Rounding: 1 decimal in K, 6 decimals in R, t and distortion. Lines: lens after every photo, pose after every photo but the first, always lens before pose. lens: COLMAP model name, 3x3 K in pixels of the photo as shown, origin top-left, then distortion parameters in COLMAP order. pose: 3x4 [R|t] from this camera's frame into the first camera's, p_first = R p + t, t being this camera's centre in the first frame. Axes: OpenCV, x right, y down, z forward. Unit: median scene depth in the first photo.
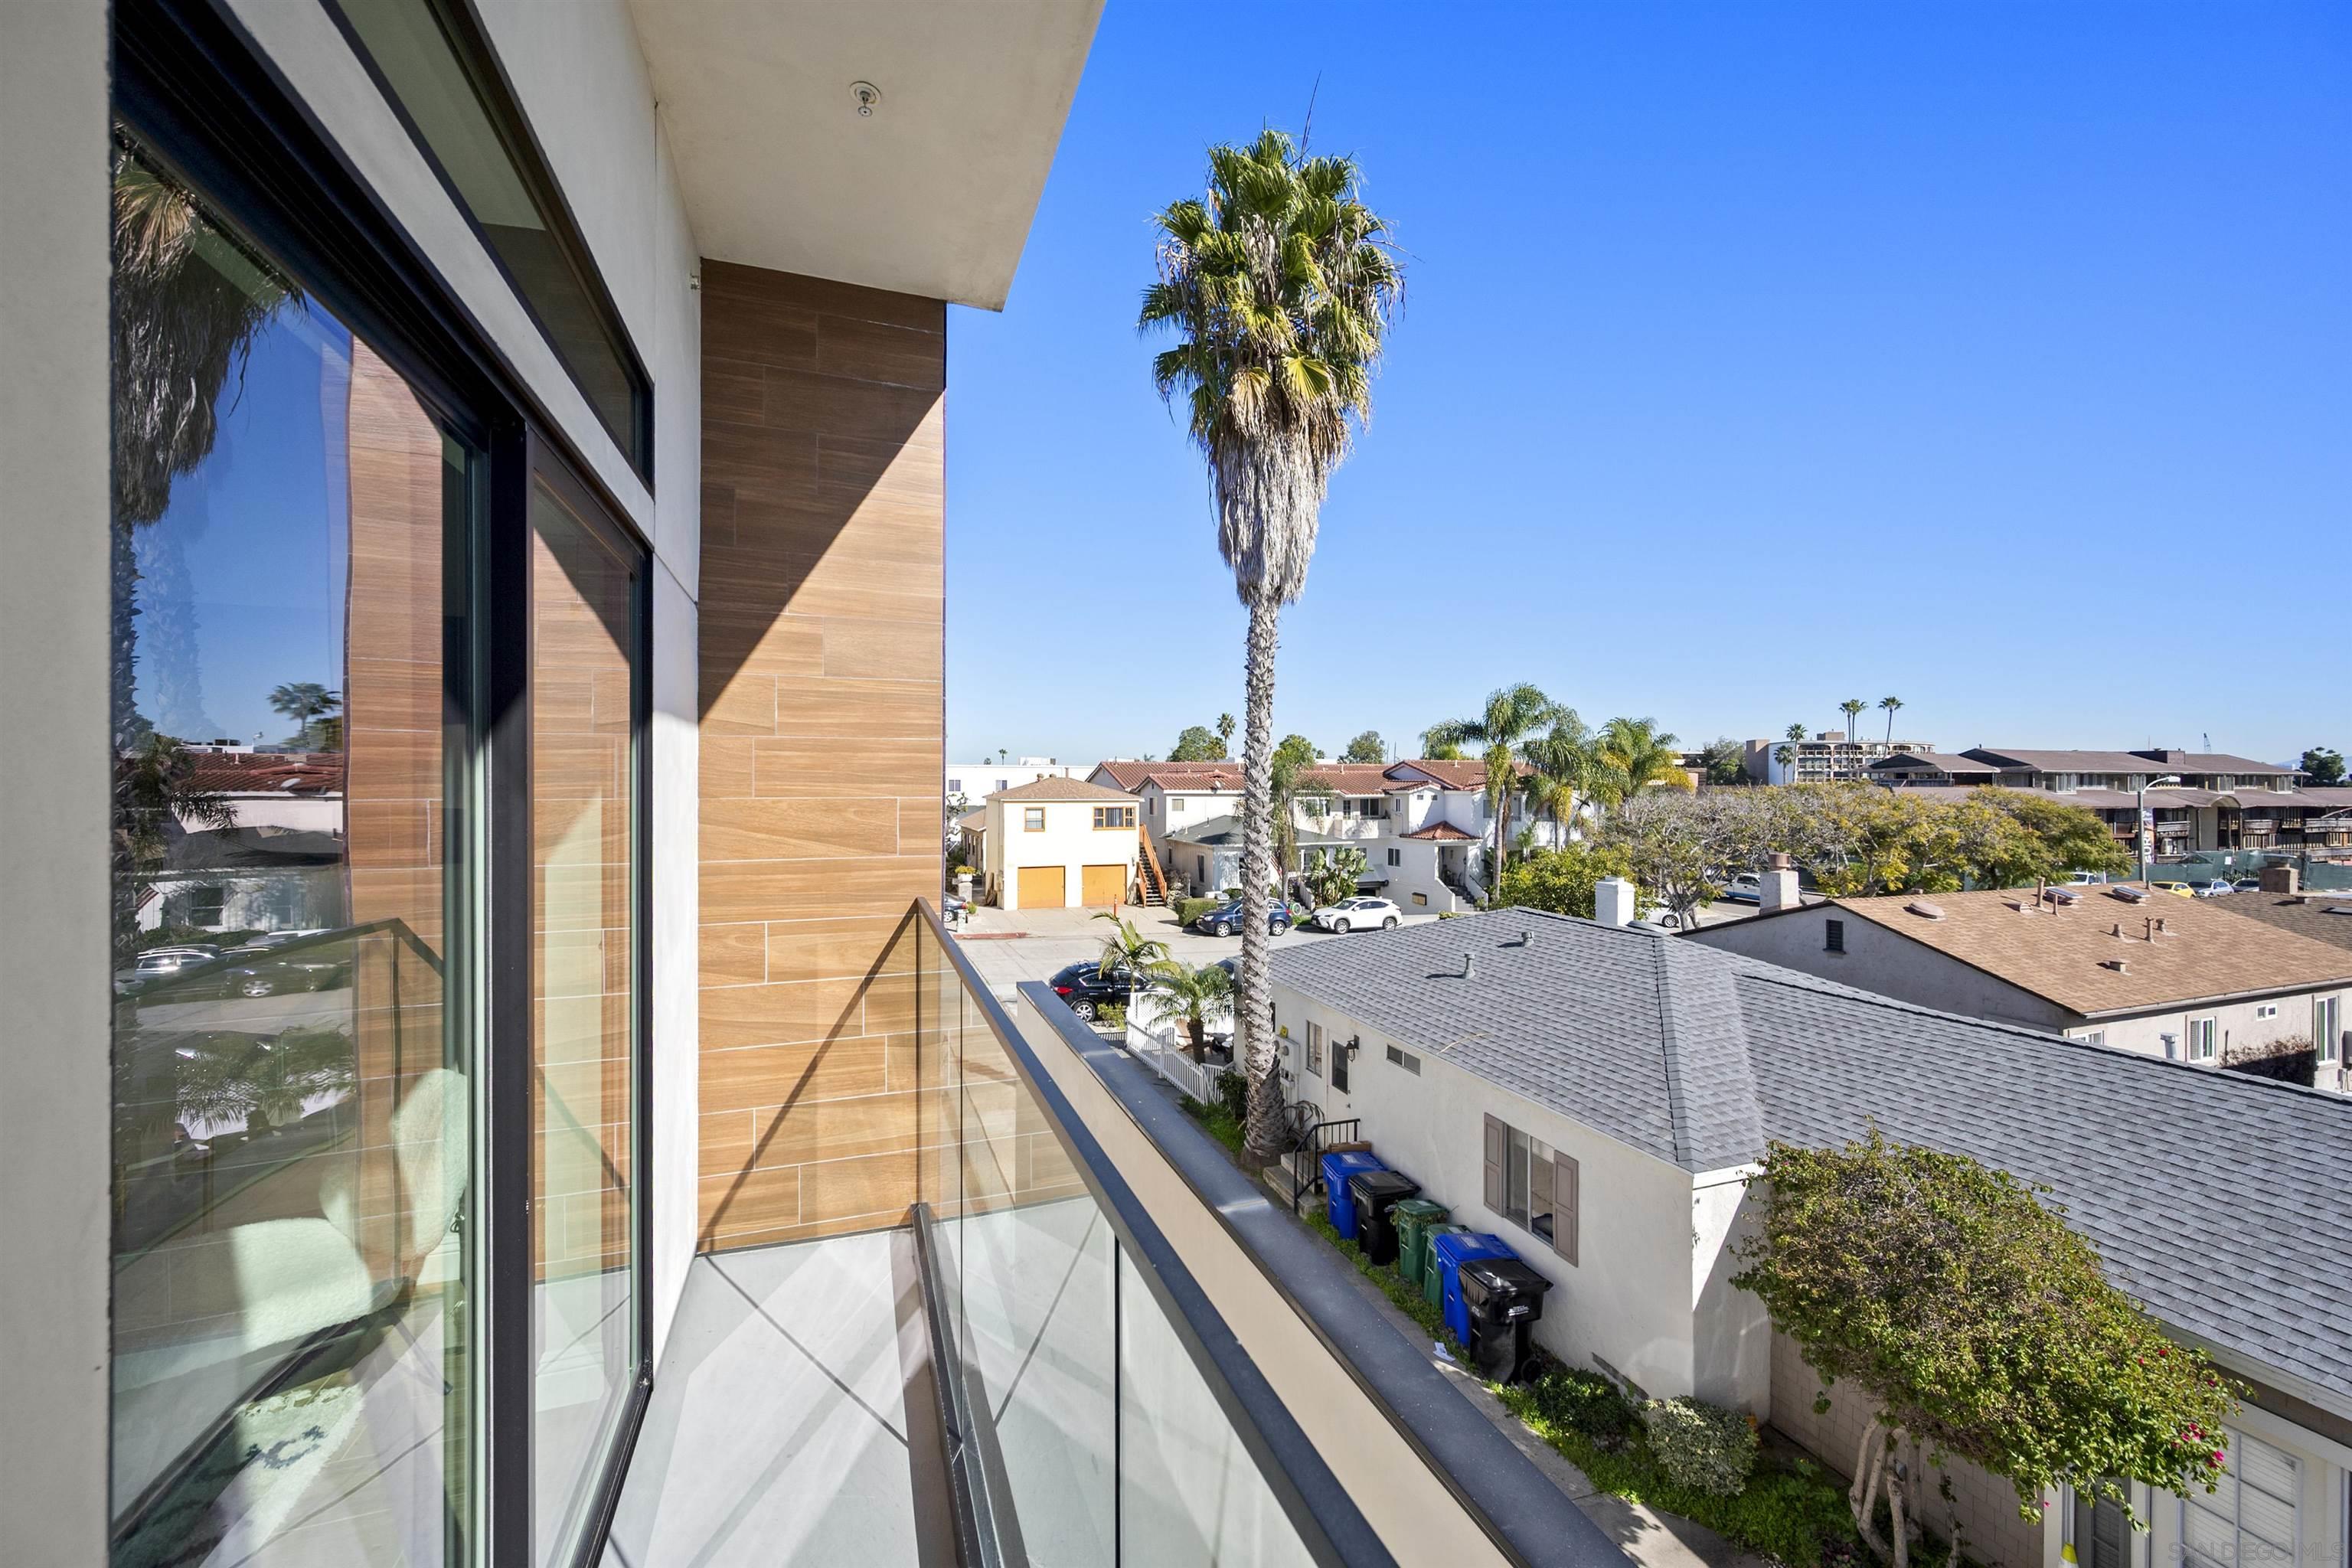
lens RADIAL K [[931.5, 0, 1176.0], [0, 931.5, 784.0], [0, 0, 1]] dist [-0.000916, -0.000228]
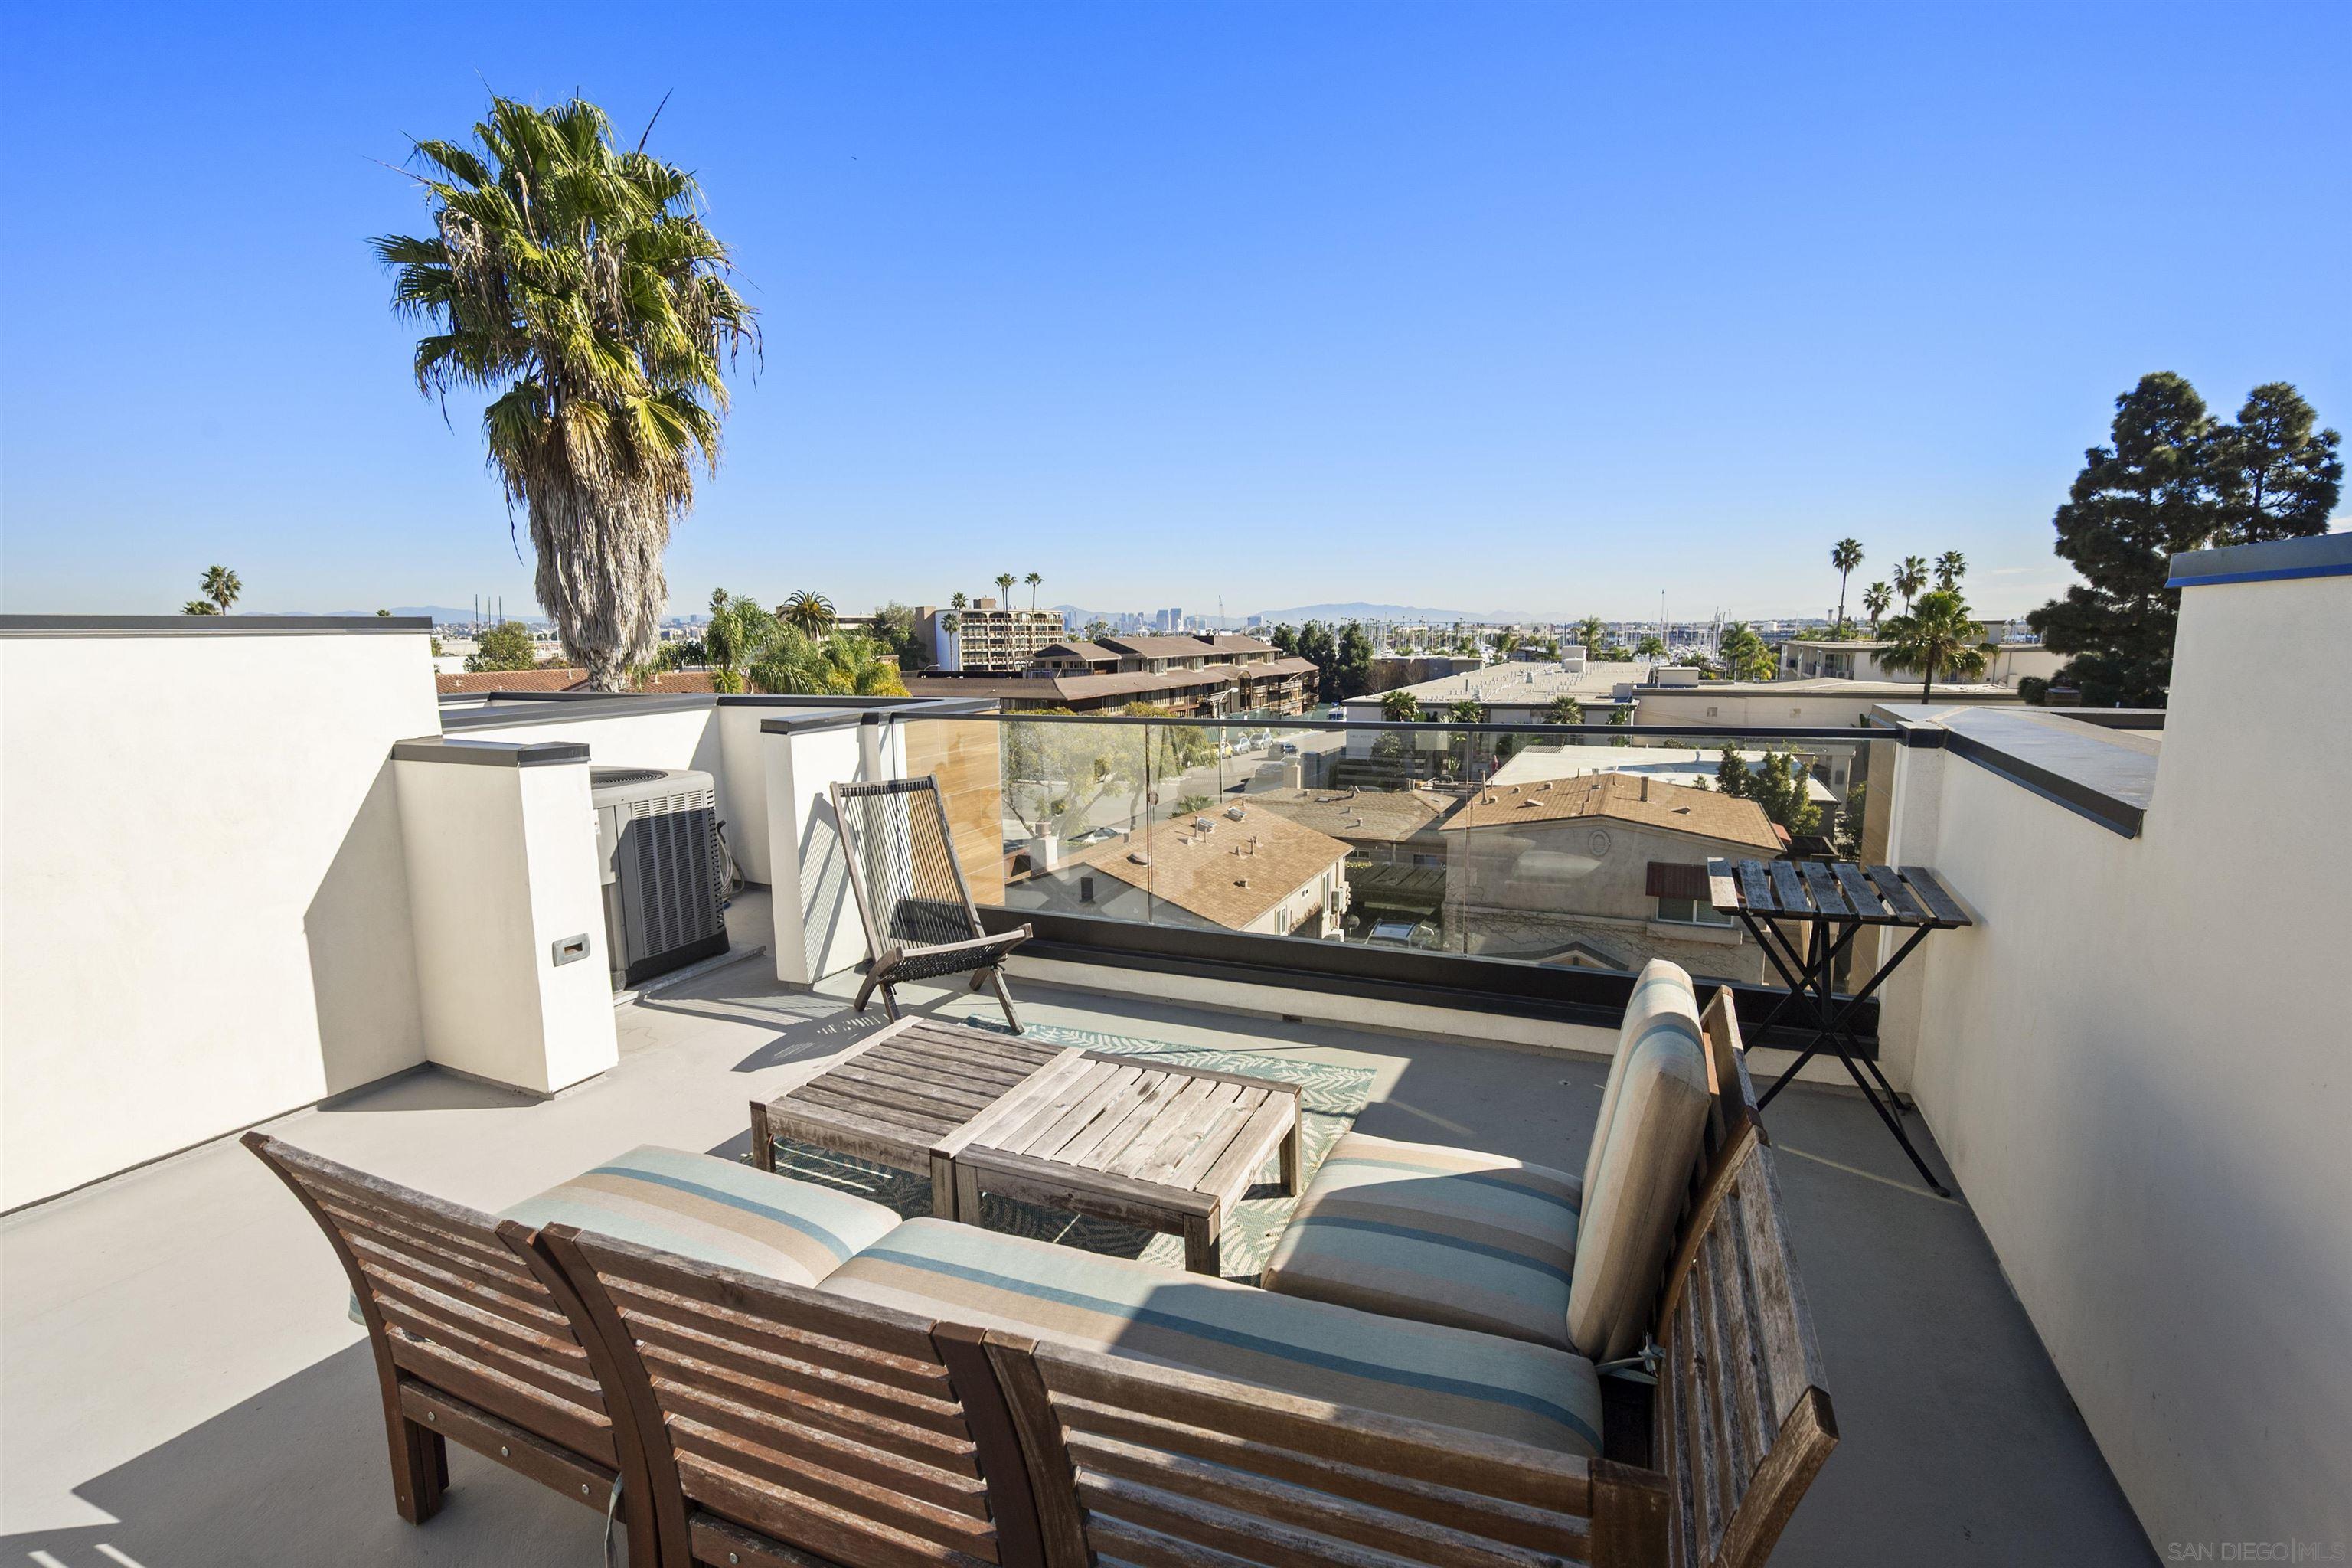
lens RADIAL K [[1080.8, 0, 1176.0], [0, 1080.8, 784.0], [0, 0, 1]] dist [0.002642, 0.000279]
pose [[0.693648, -0.117241, 0.710709, -0.234863], [0.011356, 0.988322, 0.151954, -0.208251], [-0.720224, -0.097332, 0.686879, -0.067234]]
